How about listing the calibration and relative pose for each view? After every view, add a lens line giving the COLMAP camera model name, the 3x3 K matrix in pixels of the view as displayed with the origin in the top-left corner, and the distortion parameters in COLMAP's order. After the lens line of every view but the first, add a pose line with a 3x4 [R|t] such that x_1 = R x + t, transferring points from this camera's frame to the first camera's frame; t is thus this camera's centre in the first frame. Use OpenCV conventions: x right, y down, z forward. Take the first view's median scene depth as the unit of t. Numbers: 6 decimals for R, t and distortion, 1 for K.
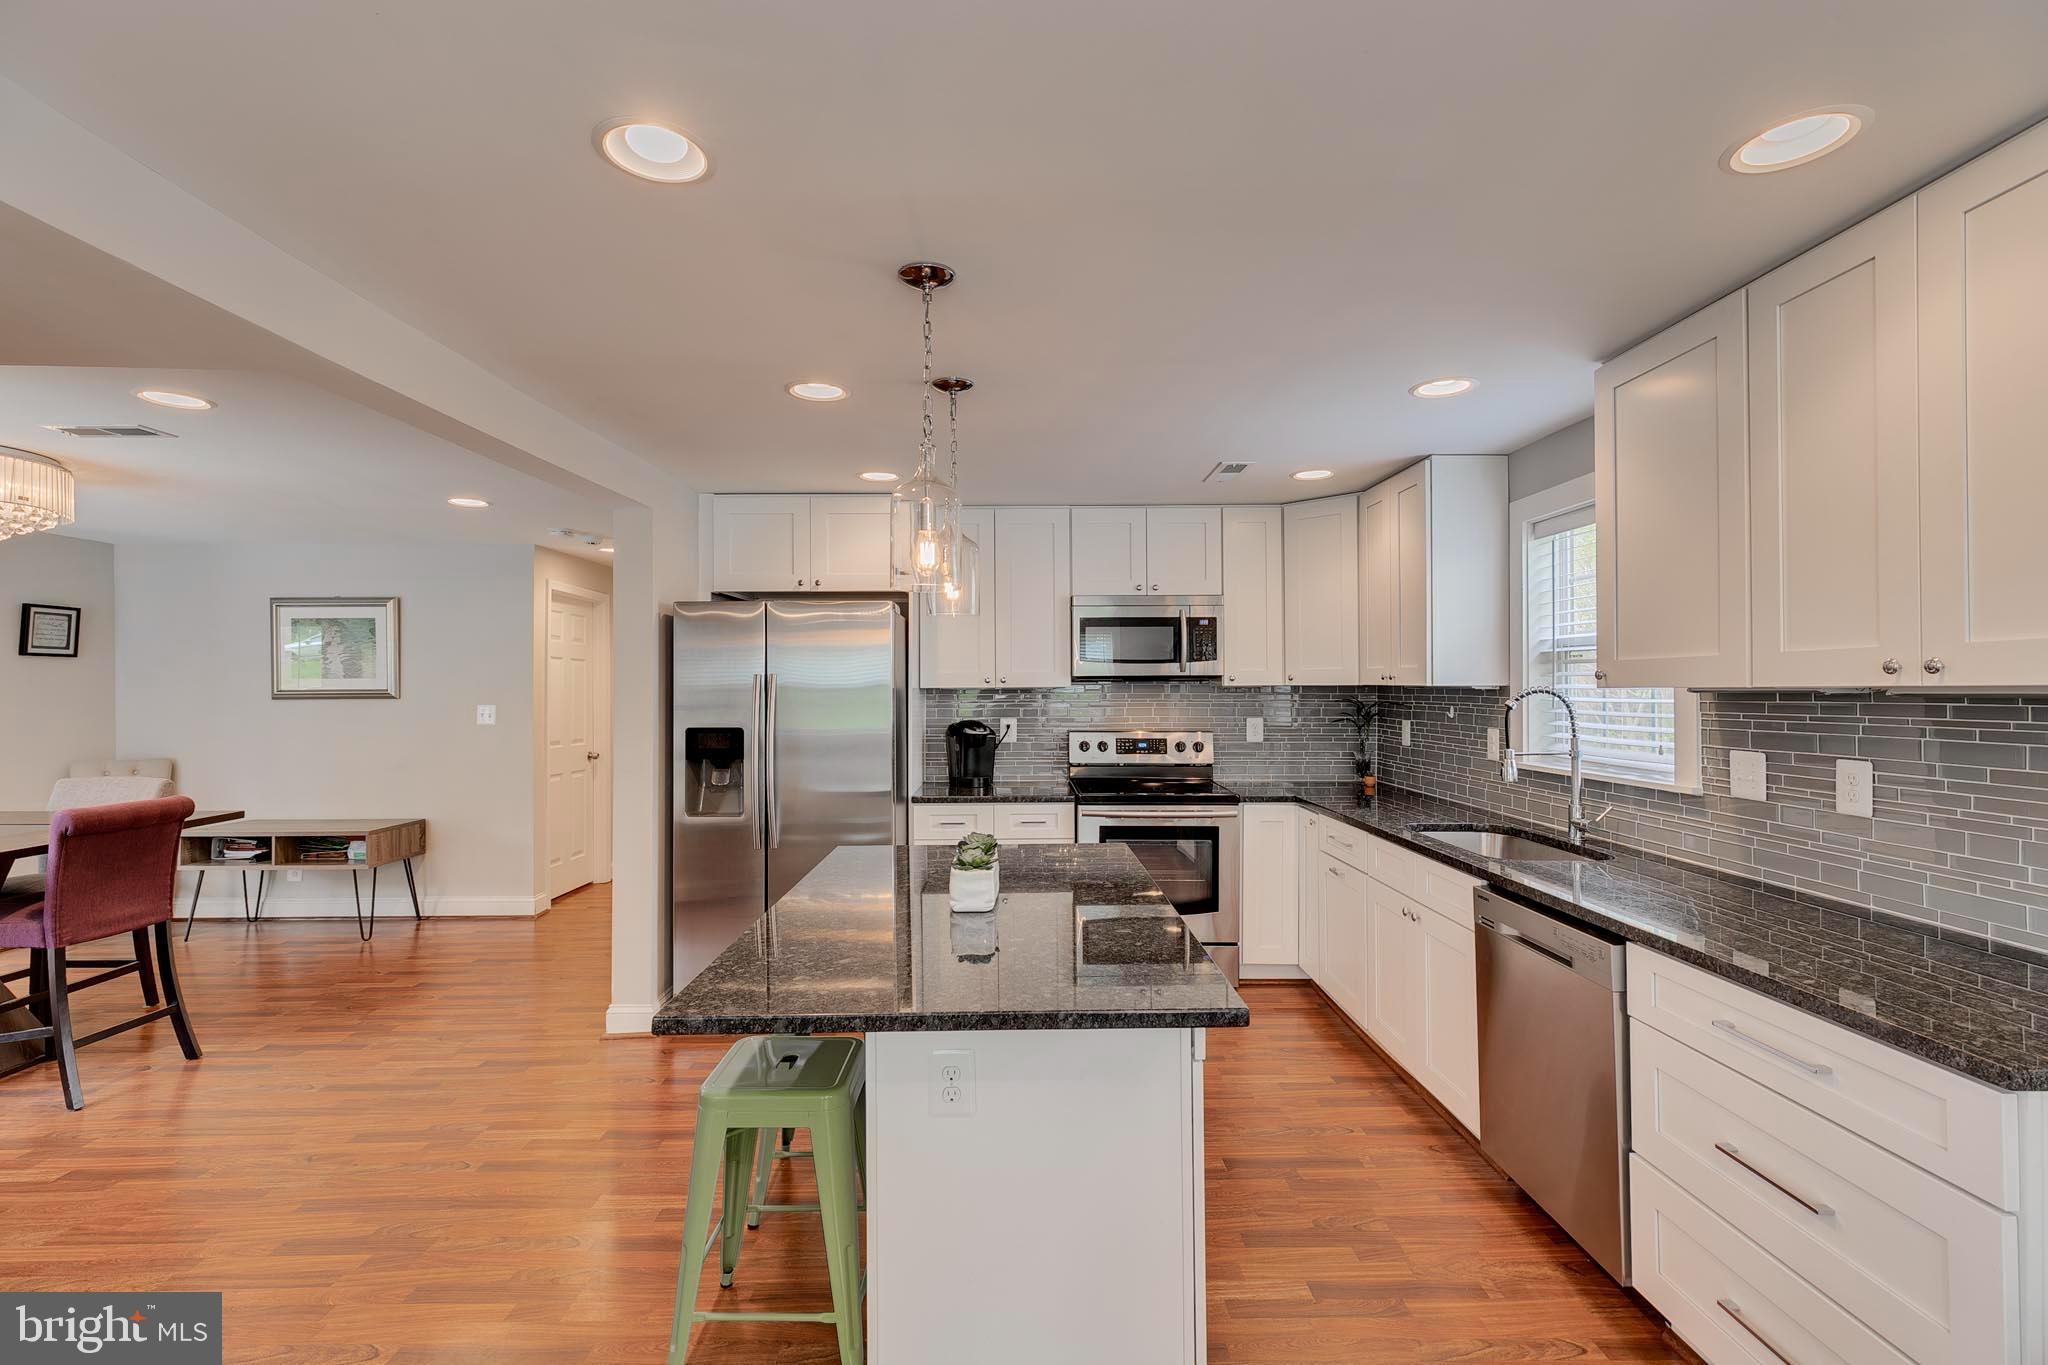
lens RADIAL K [[910.5, 0, 1023.6], [0, 910.5, 678.0], [0, 0, 1]] dist [0.010394, -0.002688]
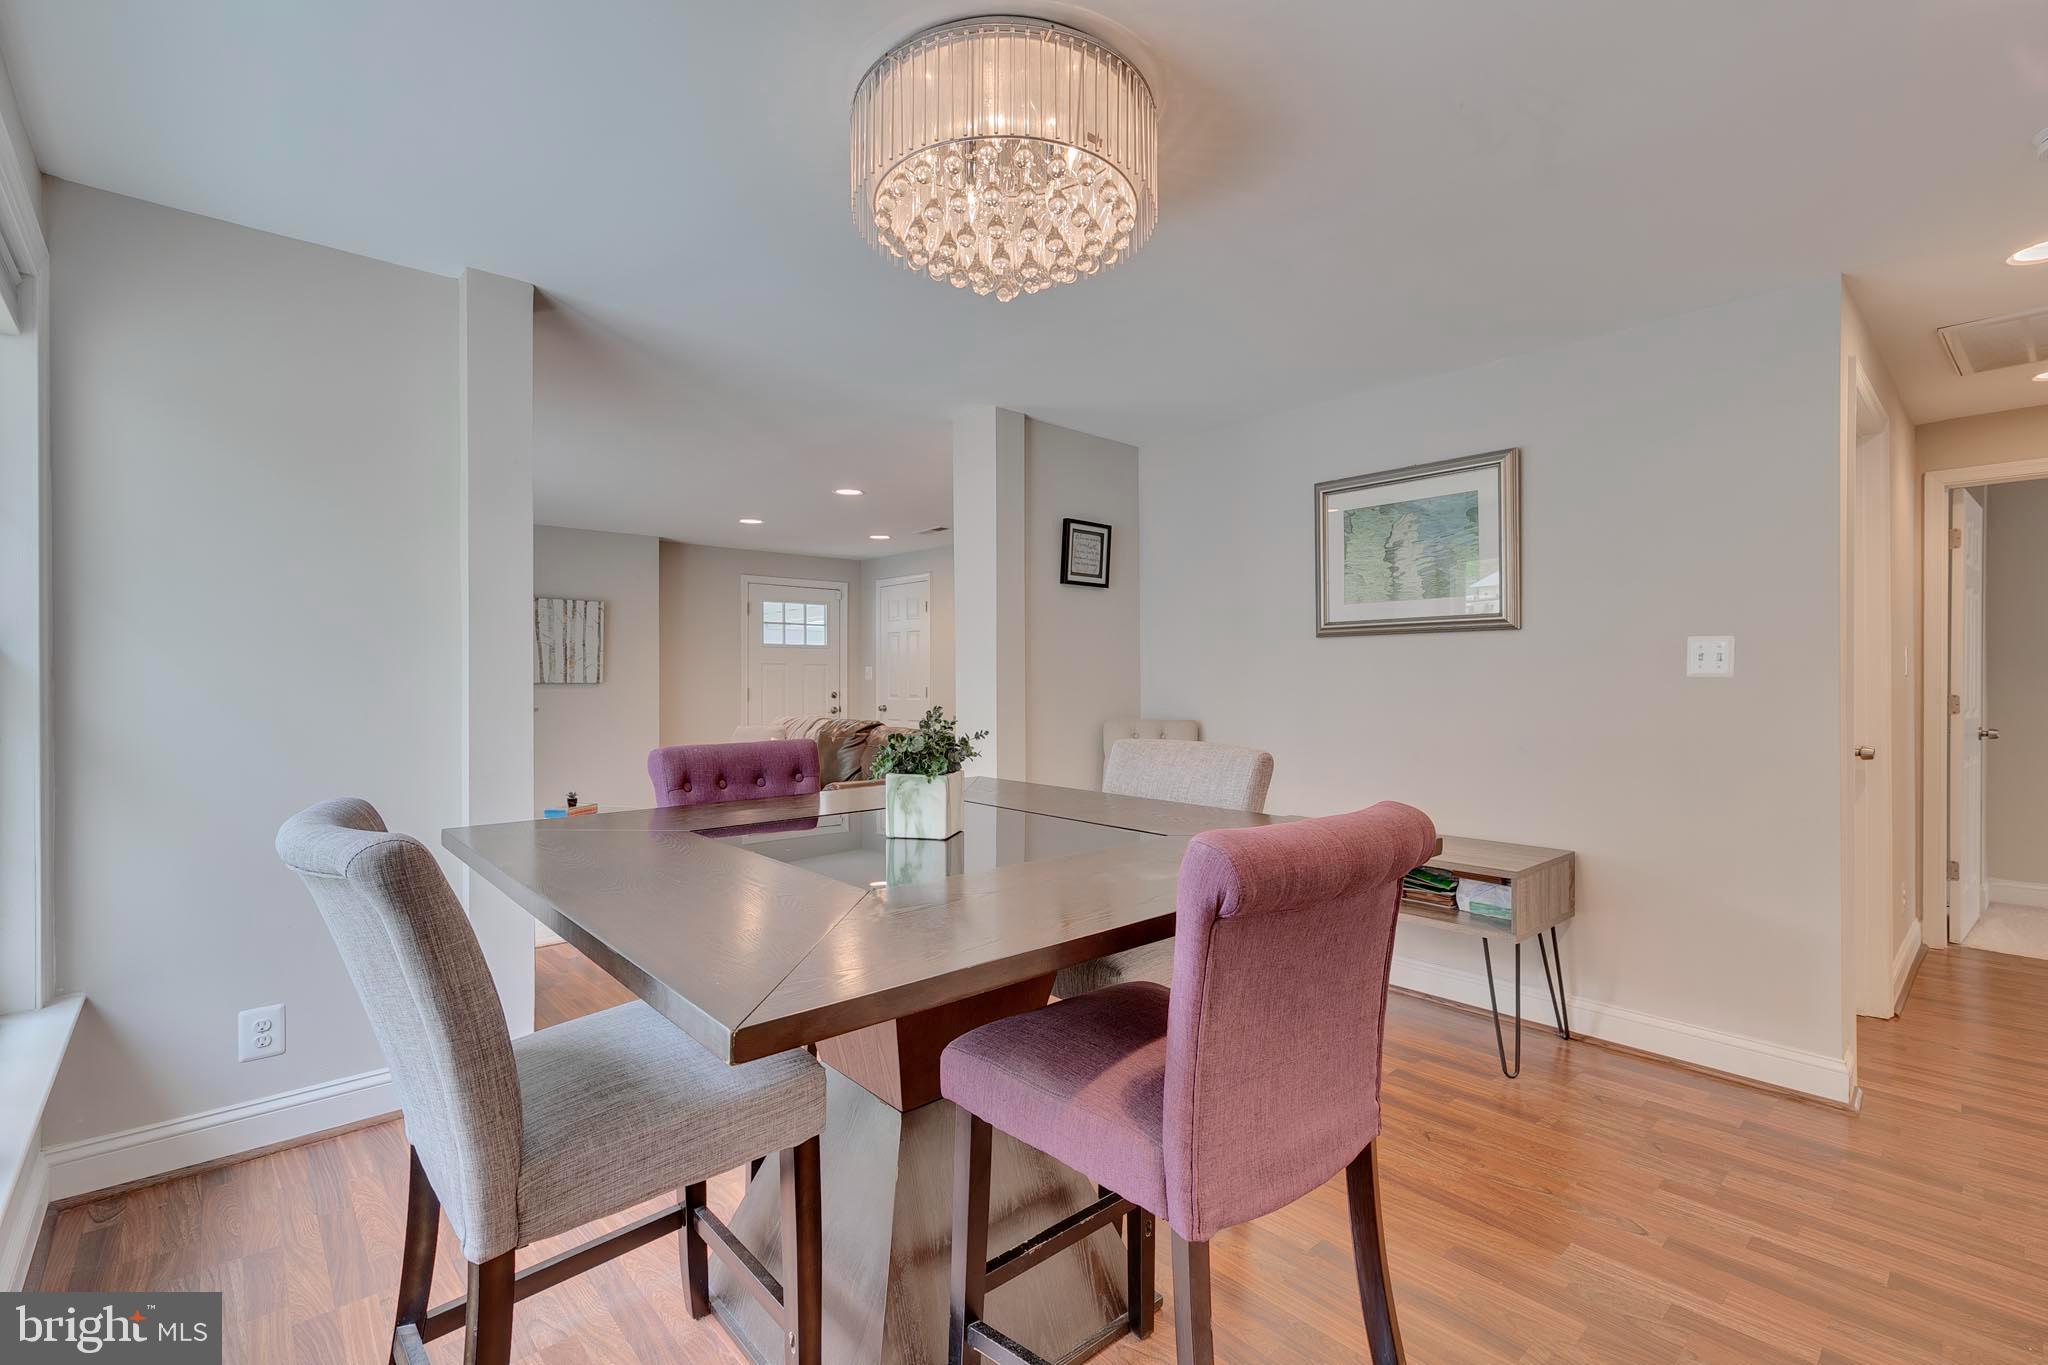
lens RADIAL K [[910.5, 0, 1022.8], [0, 910.5, 685.4], [0, 0, 1]] dist [0.010394, -0.002688]
pose [[0.657741, 0.006834, -0.753213, -0.986753], [-0.003459, 0.999976, 0.006052, 0.116972], [0.753236, -0.001375, 0.657749, 0.864170]]
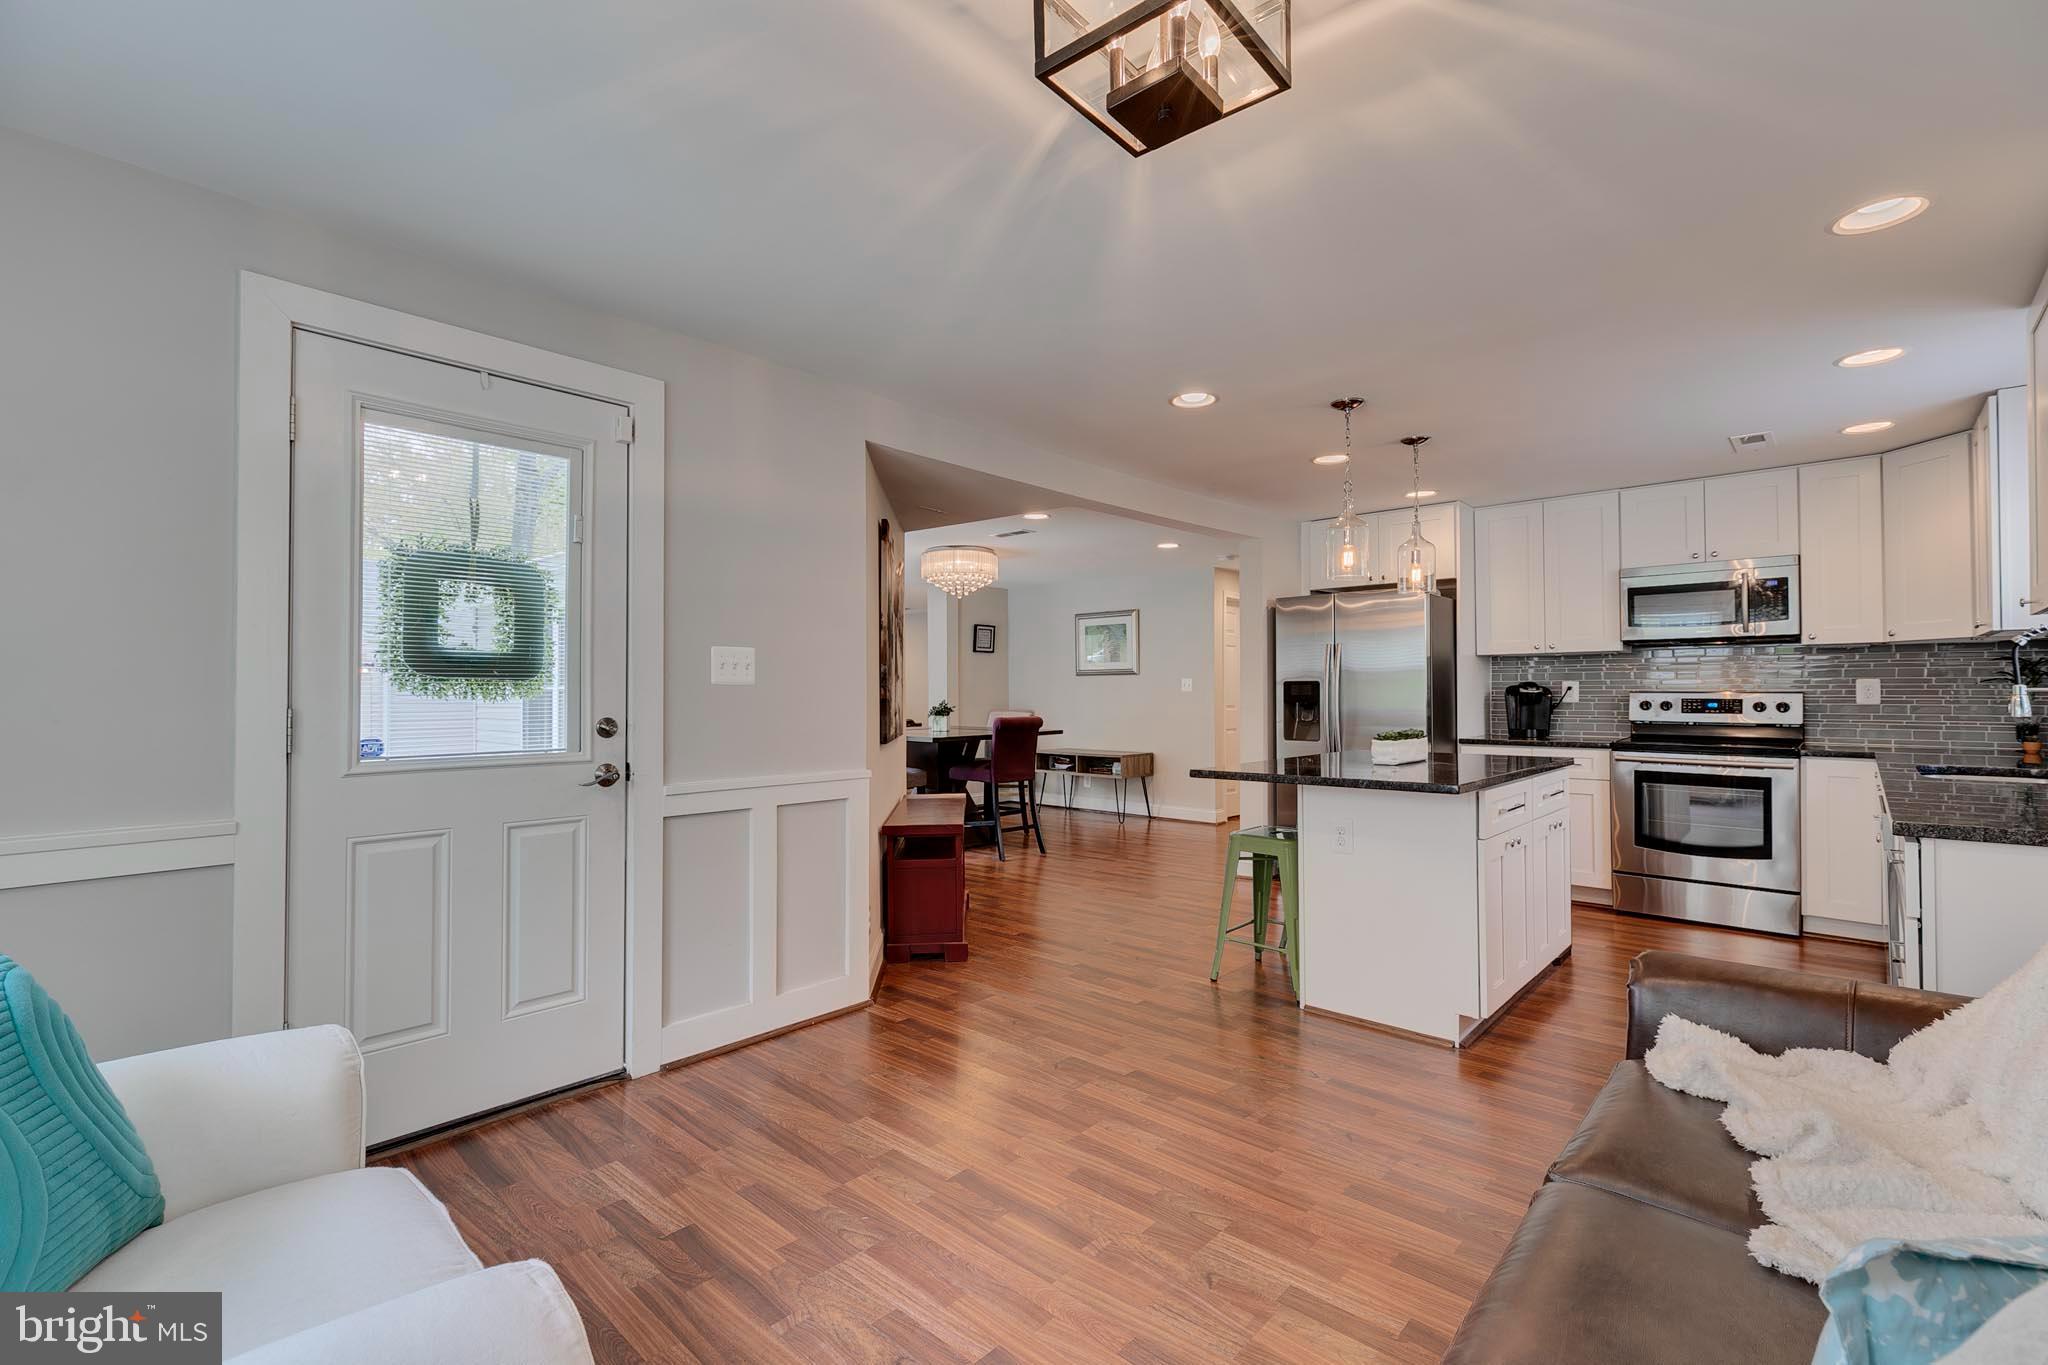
lens RADIAL K [[910.5, 0, 1009.6], [0, 910.5, 679.9], [0, 0, 1]] dist [0.010394, -0.002688]
pose [[0.720592, -0.007269, -0.693321, 0.286229], [0.006443, 0.999972, -0.003788, 0.045164], [0.693329, -0.001738, 0.720619, -0.329143]]
